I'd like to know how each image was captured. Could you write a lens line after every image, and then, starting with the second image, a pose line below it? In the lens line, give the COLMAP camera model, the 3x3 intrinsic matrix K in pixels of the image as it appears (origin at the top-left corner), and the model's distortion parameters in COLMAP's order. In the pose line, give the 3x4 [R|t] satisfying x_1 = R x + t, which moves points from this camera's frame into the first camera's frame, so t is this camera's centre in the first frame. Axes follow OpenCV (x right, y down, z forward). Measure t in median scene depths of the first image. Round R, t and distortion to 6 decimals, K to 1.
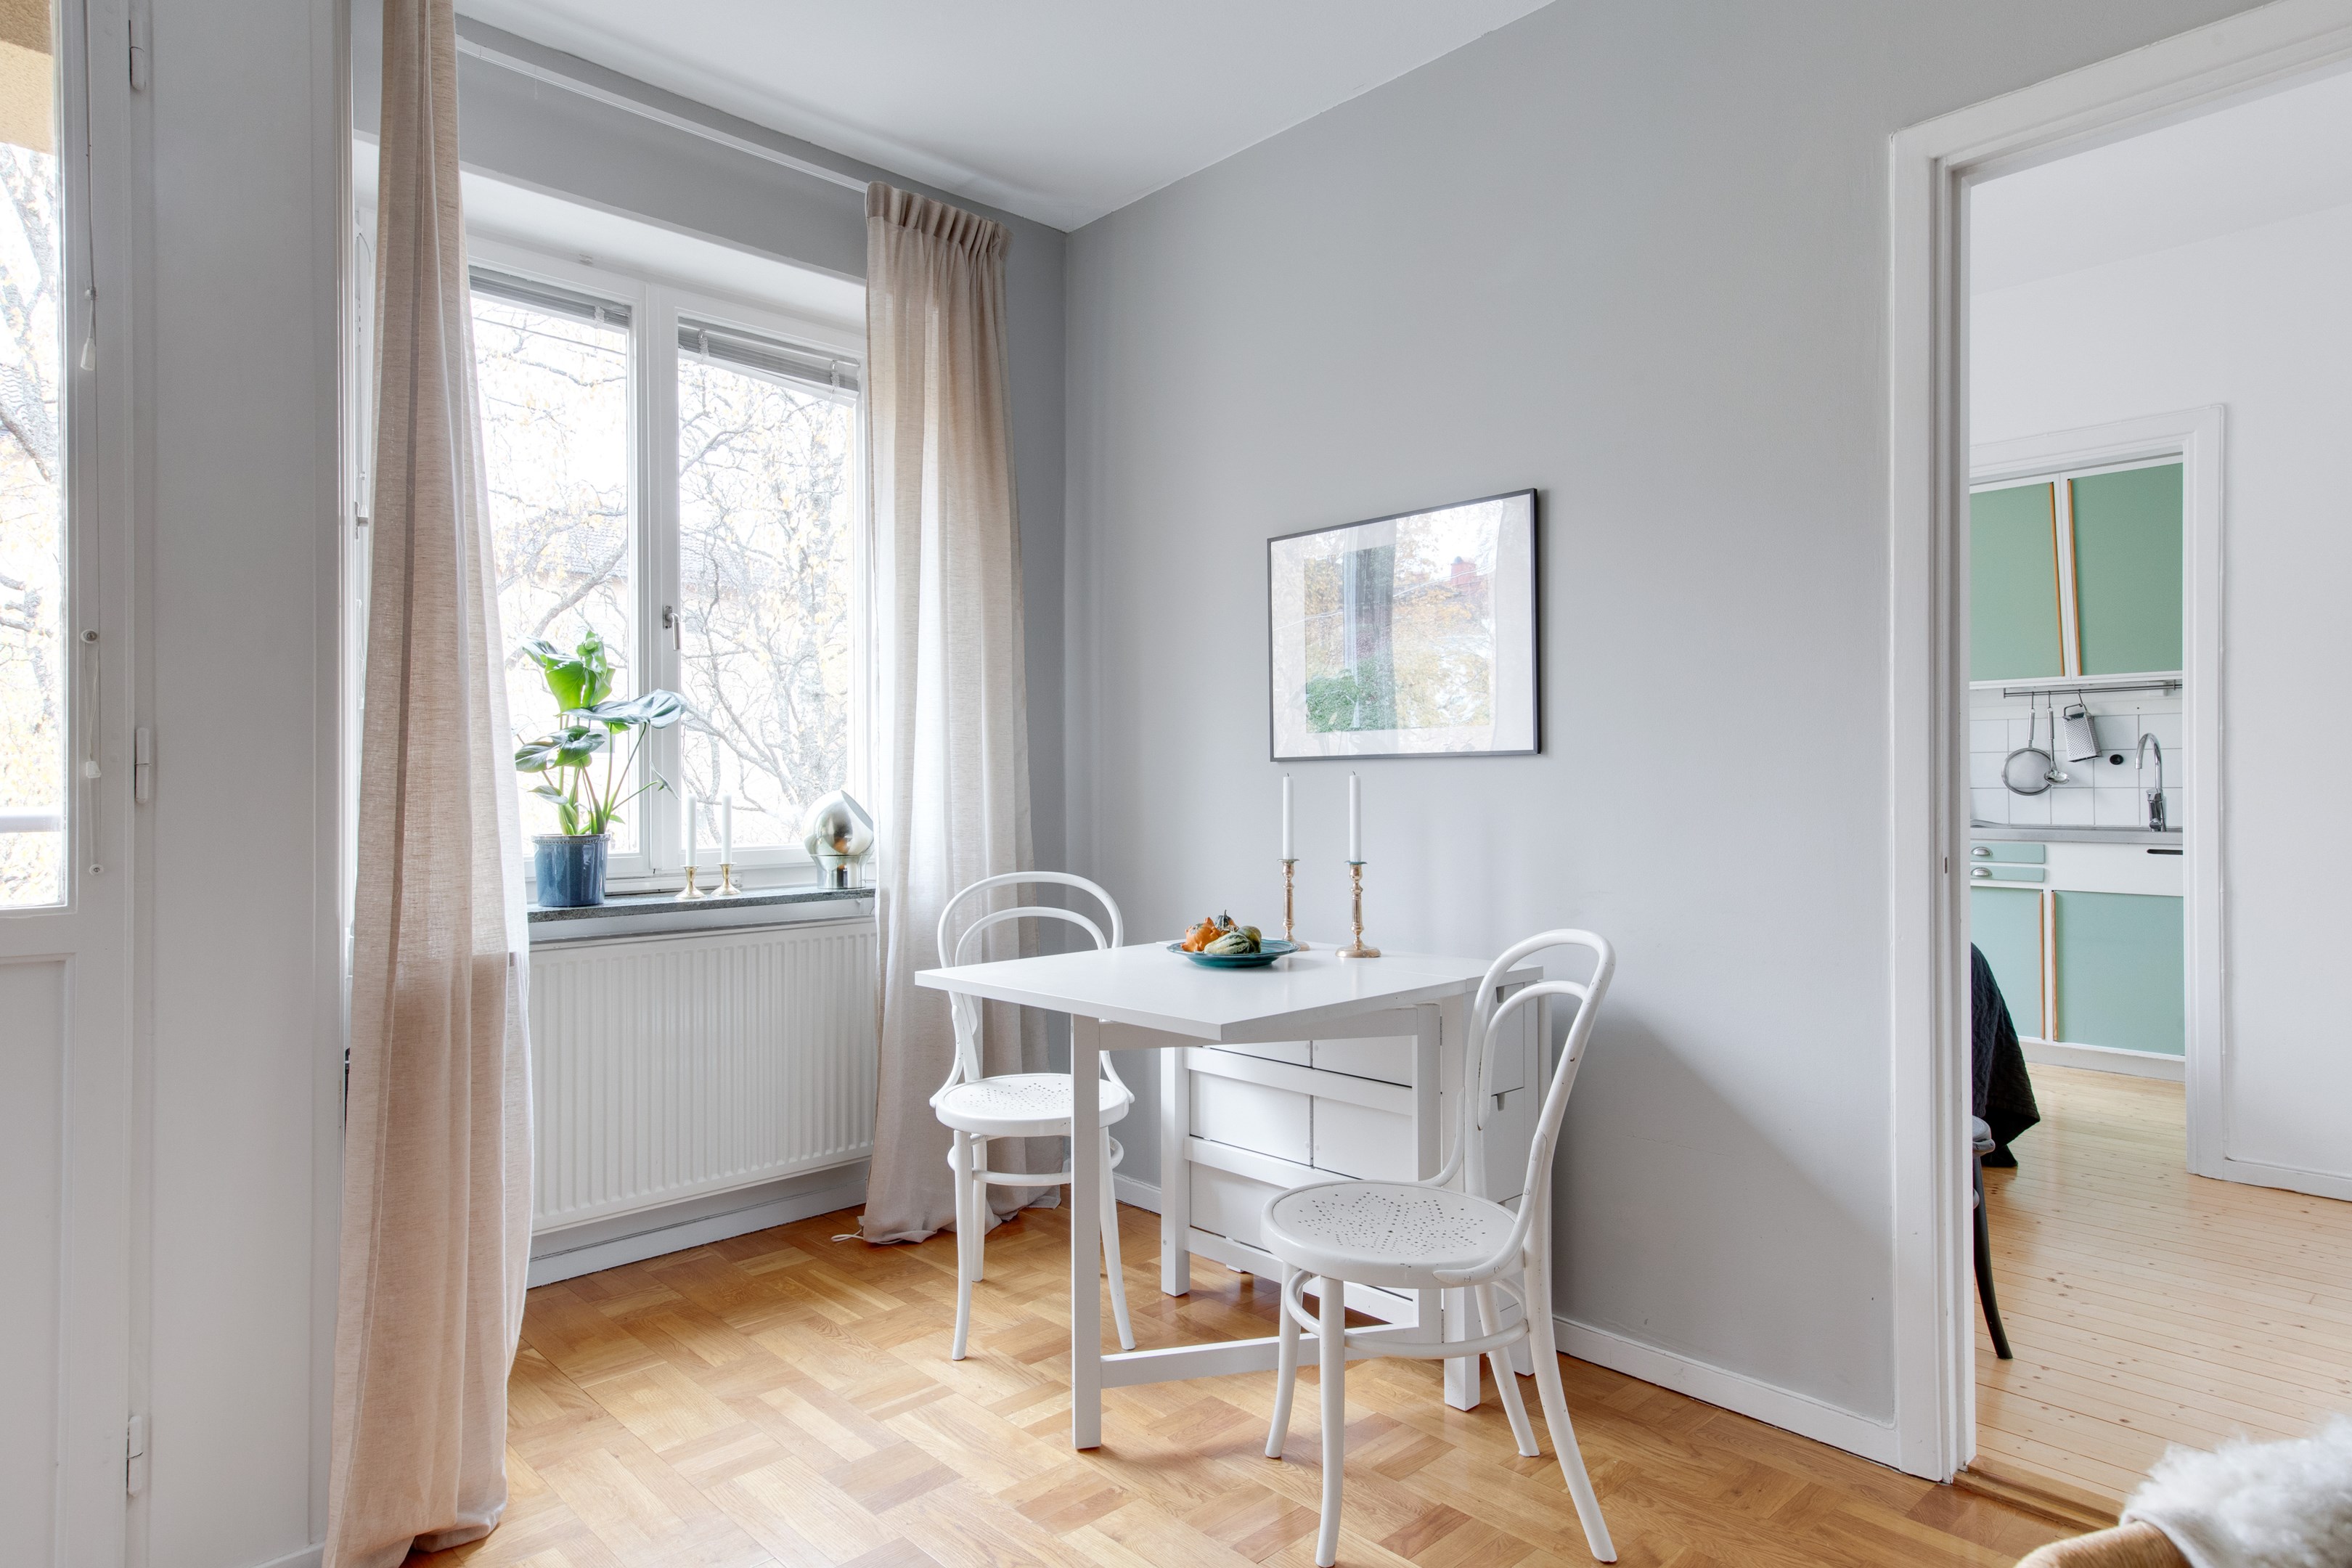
lens RADIAL K [[1443.6, 0, 1107.9], [0, 1443.6, 775.3], [0, 0, 1]] dist [-0.006821, -0.001491]
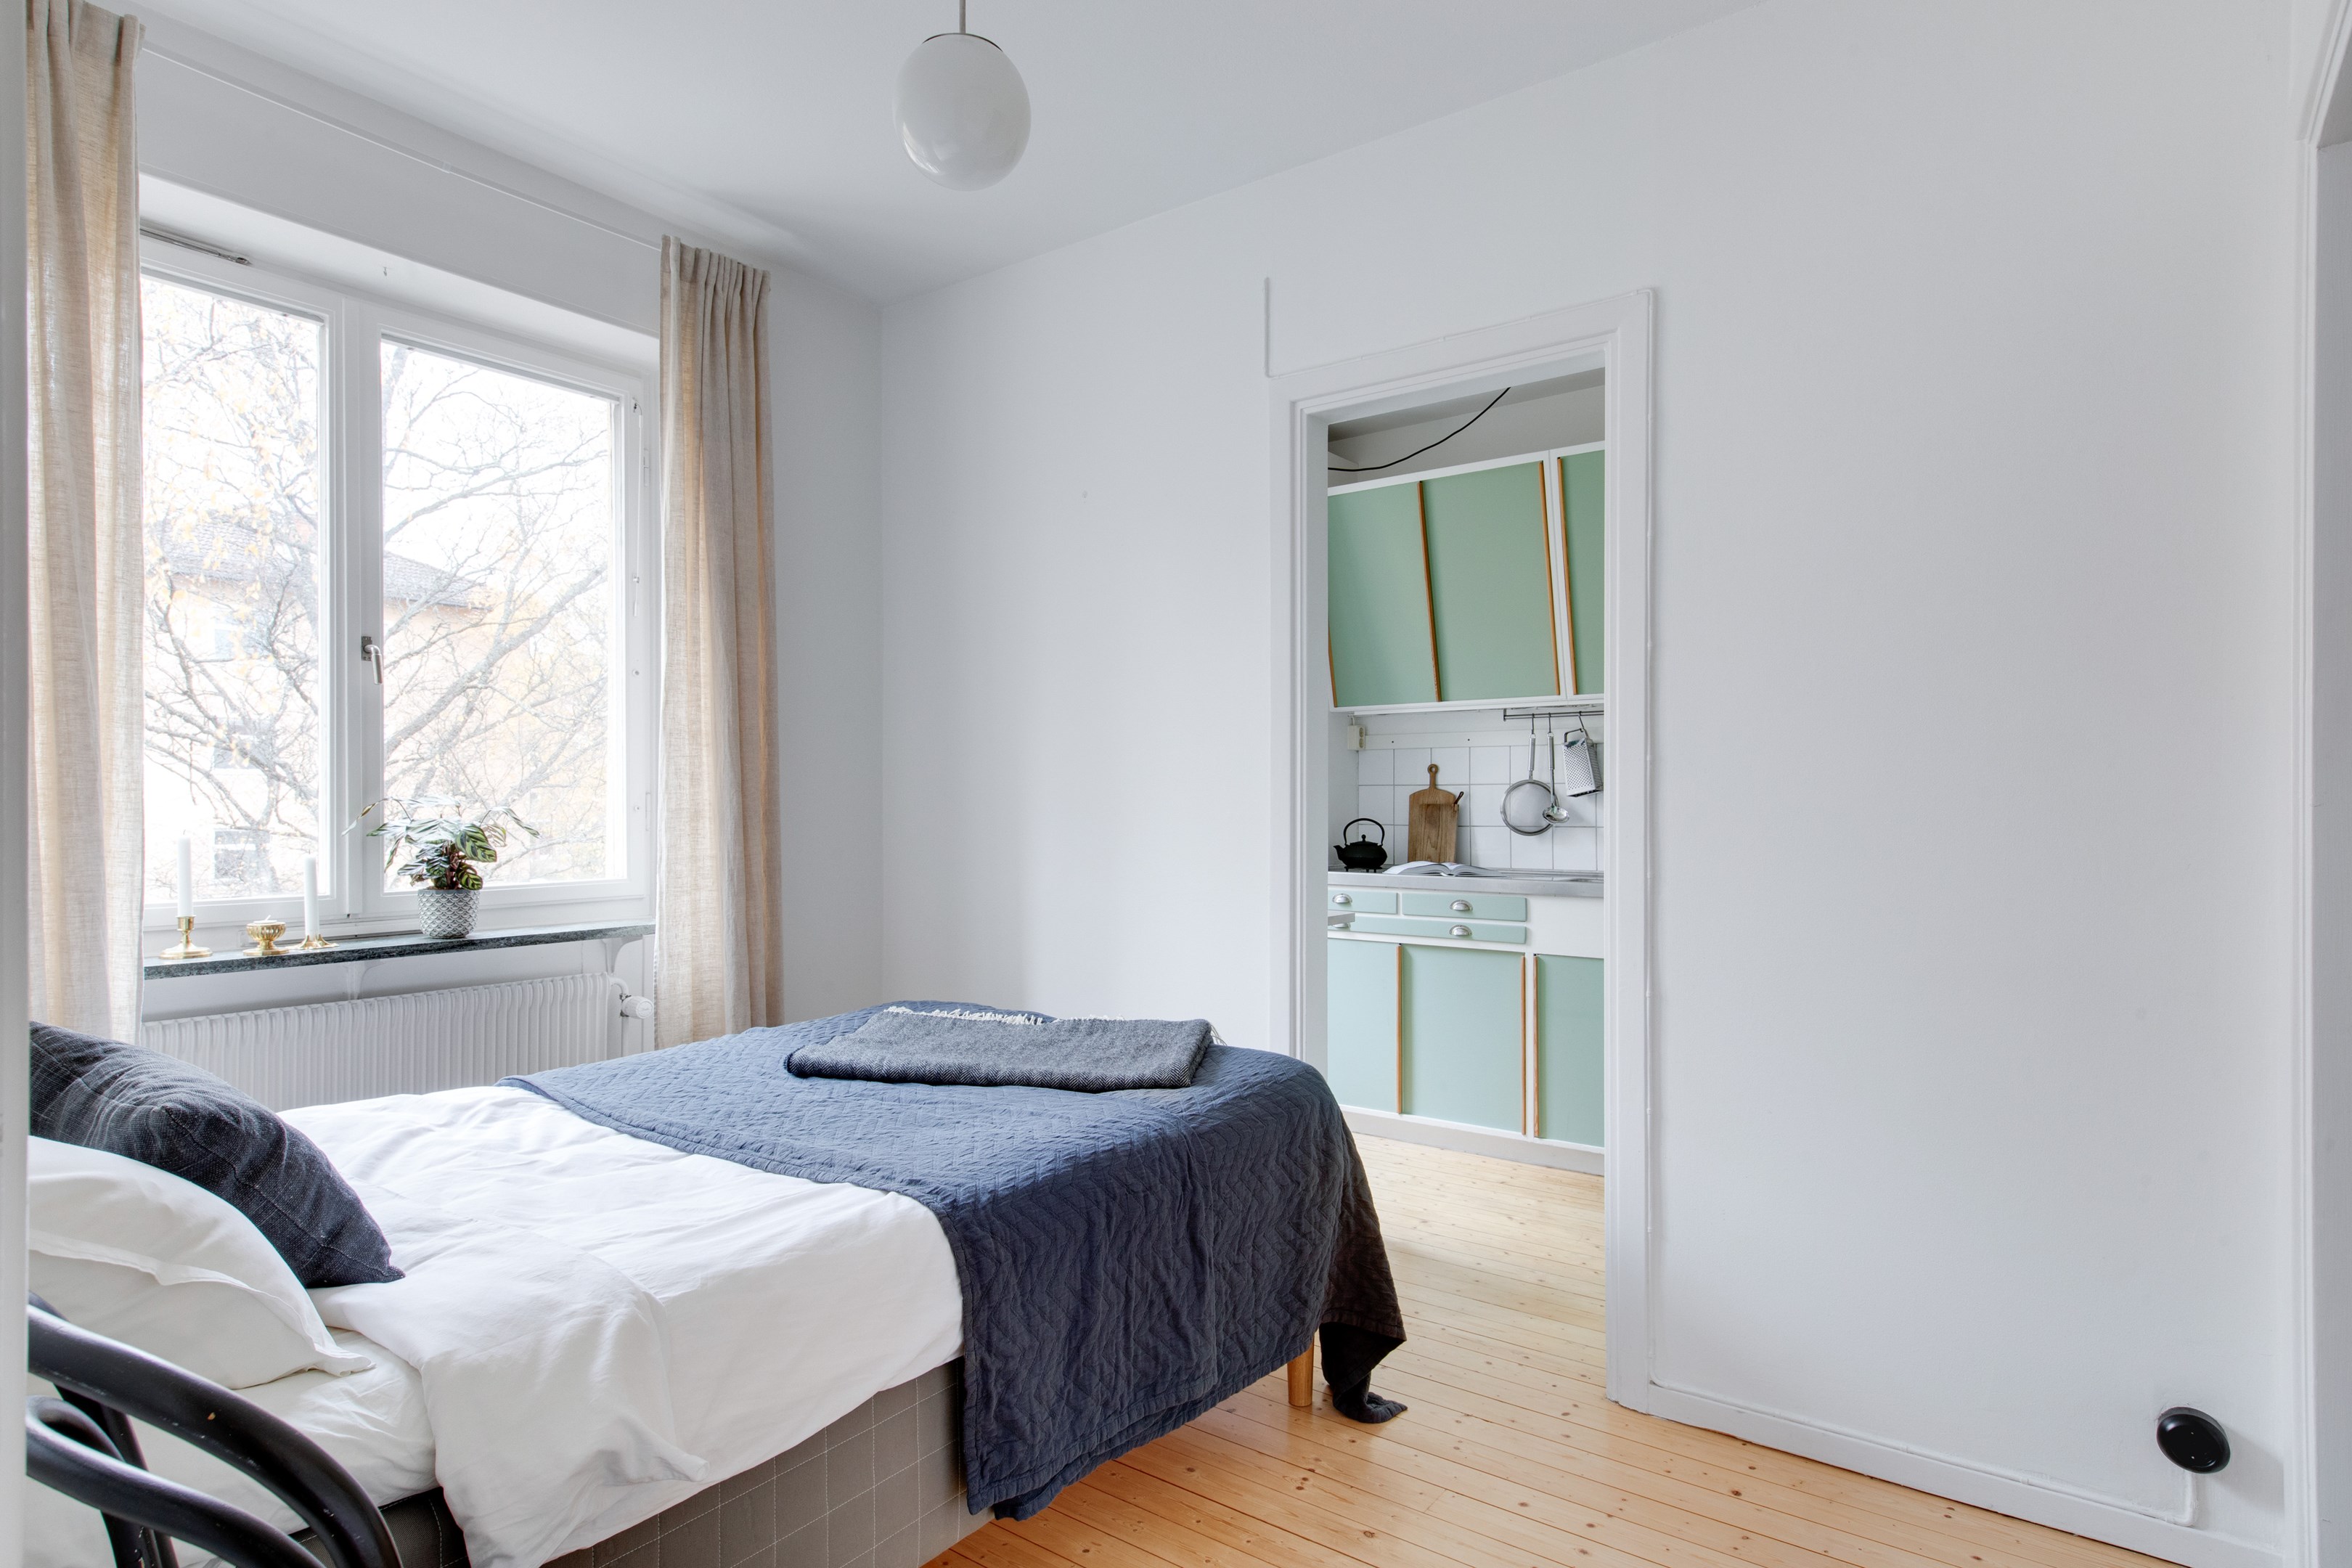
lens RADIAL K [[1304.3, 0, 1115.1], [0, 1304.3, 791.5], [0, 0, 1]] dist [0.015901, -0.001693]
pose [[0.989418, 0.001261, 0.145087, 0.292603], [-0.002216, 0.999977, 0.006423, -0.016794], [-0.145076, -0.006676, 0.989398, 0.277081]]
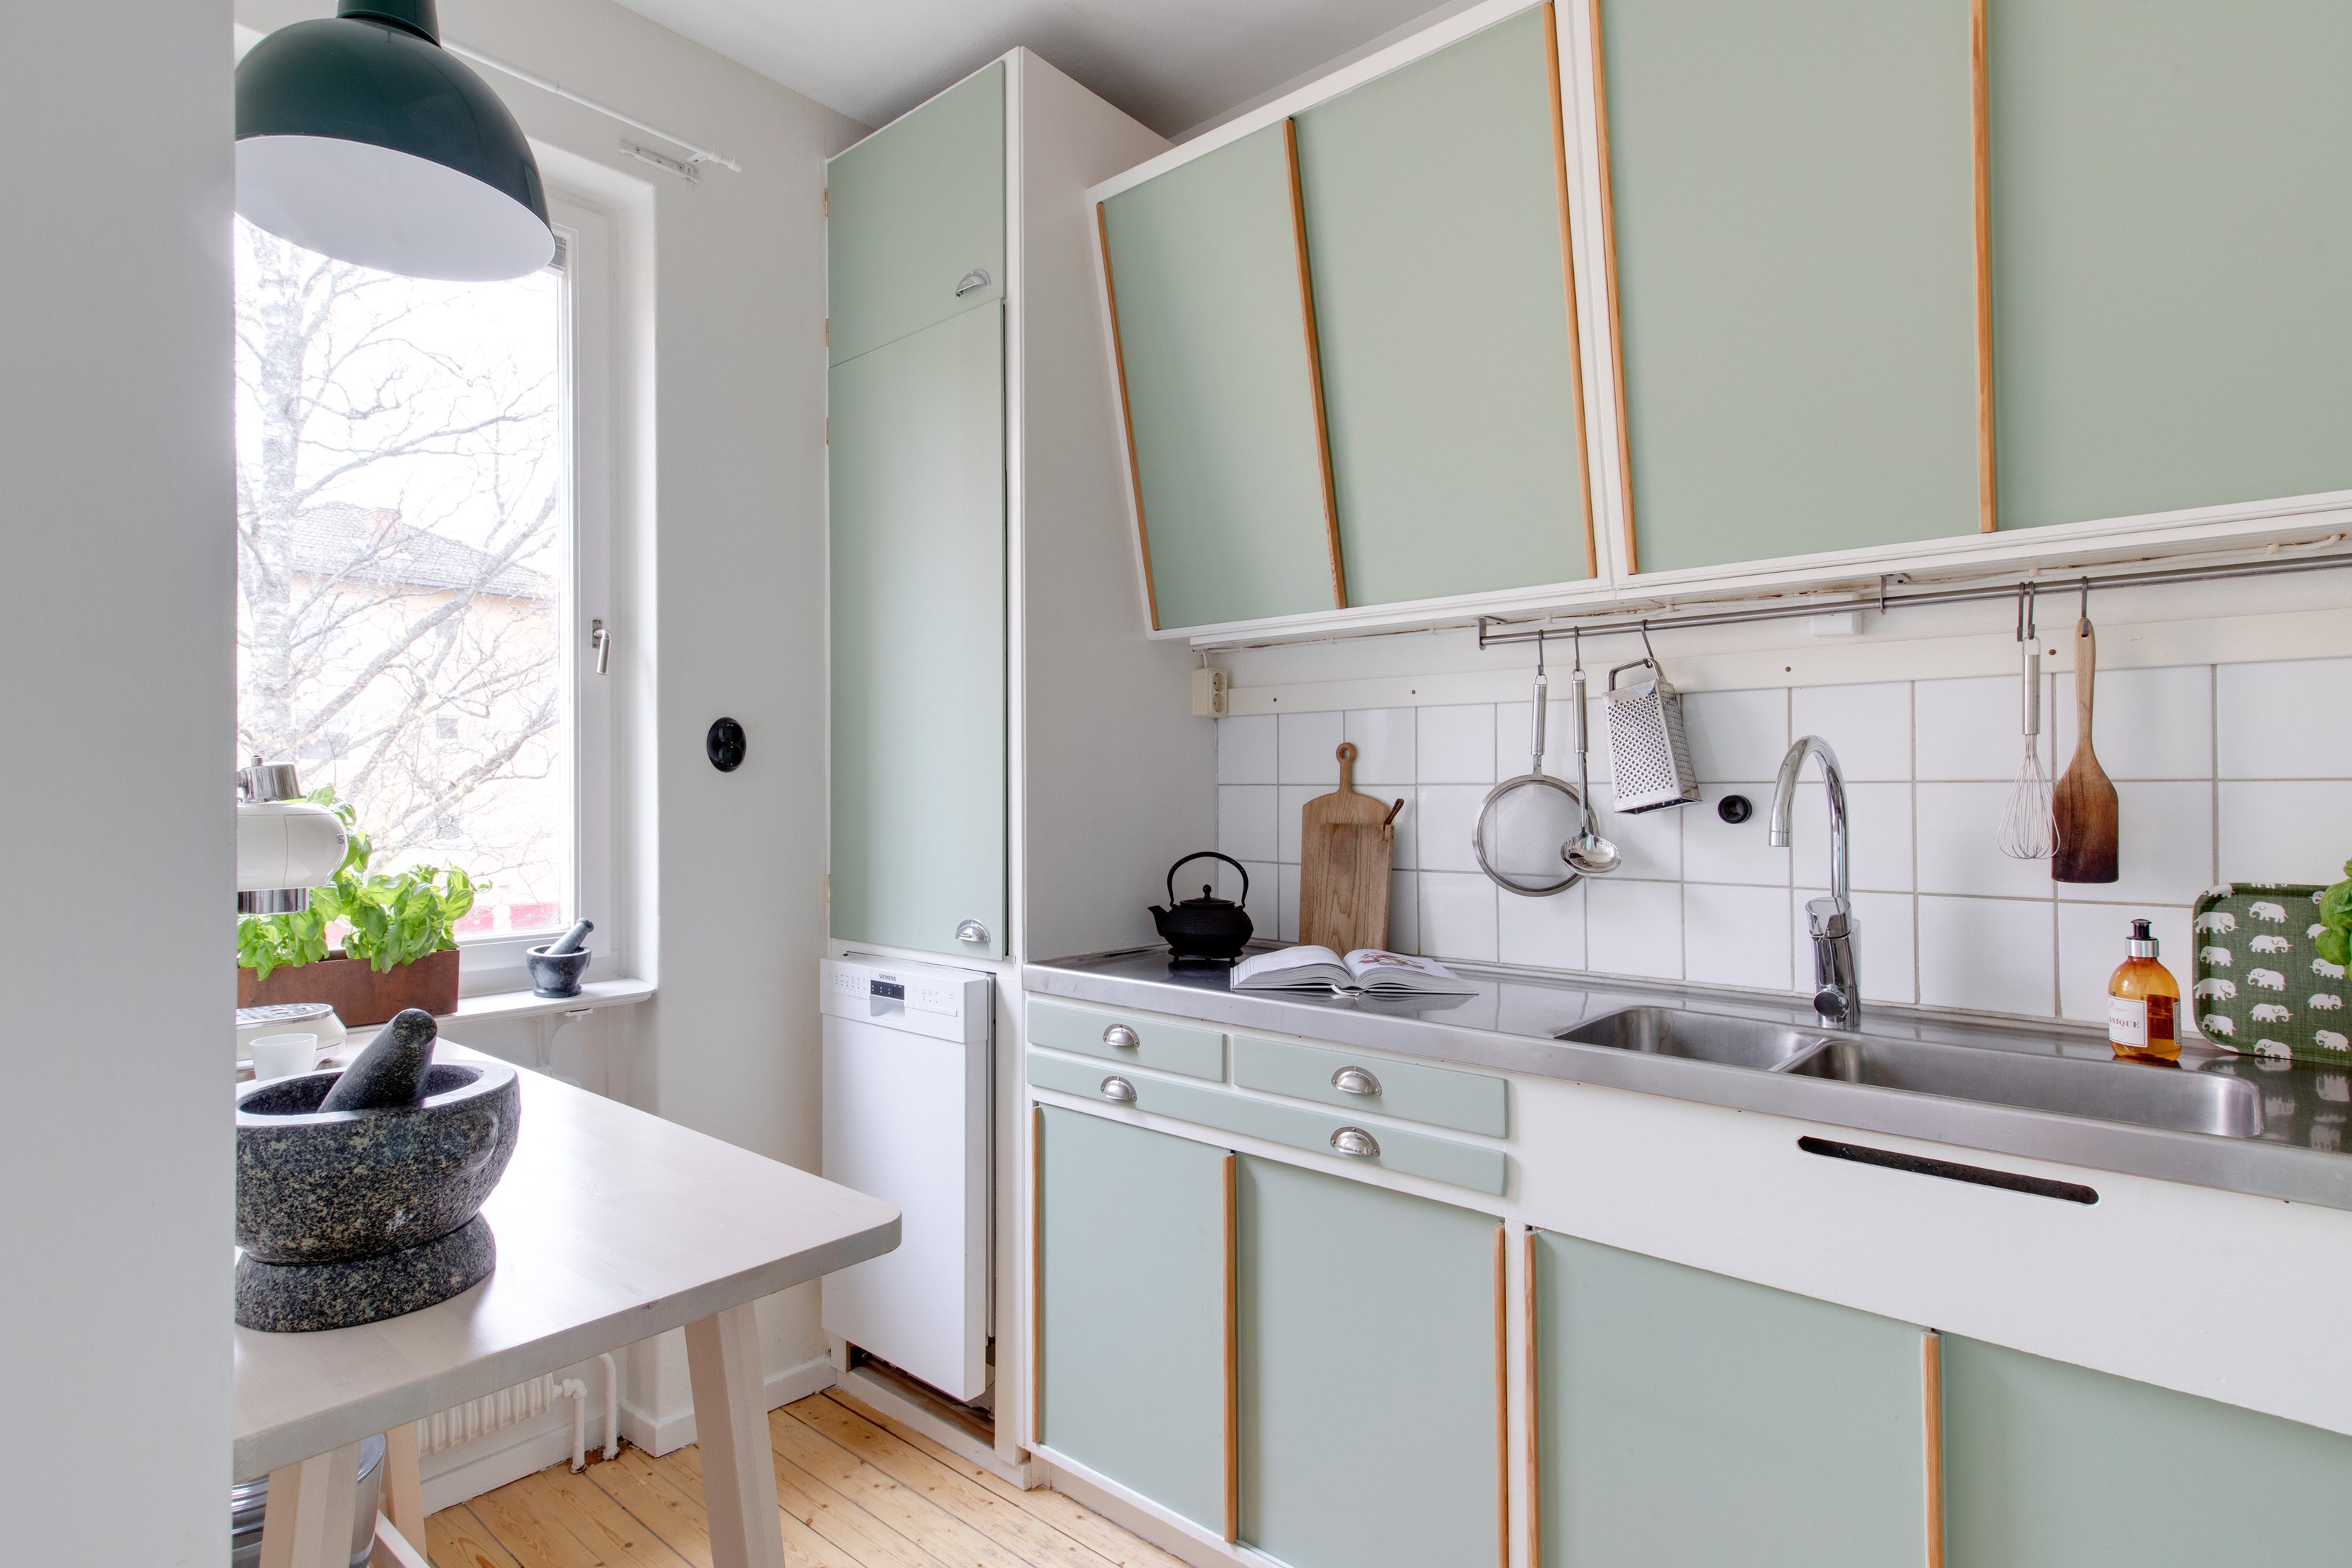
lens RADIAL K [[1222.1, 0, 1174.6], [0, 1222.1, 774.8], [0, 0, 1]] dist [0.006028, 0.000031]
pose [[0.992872, -0.001249, 0.119178, 0.516117], [0.000639, 0.999986, 0.005158, -0.021242], [-0.119182, -0.005045, 0.992860, 0.698303]]
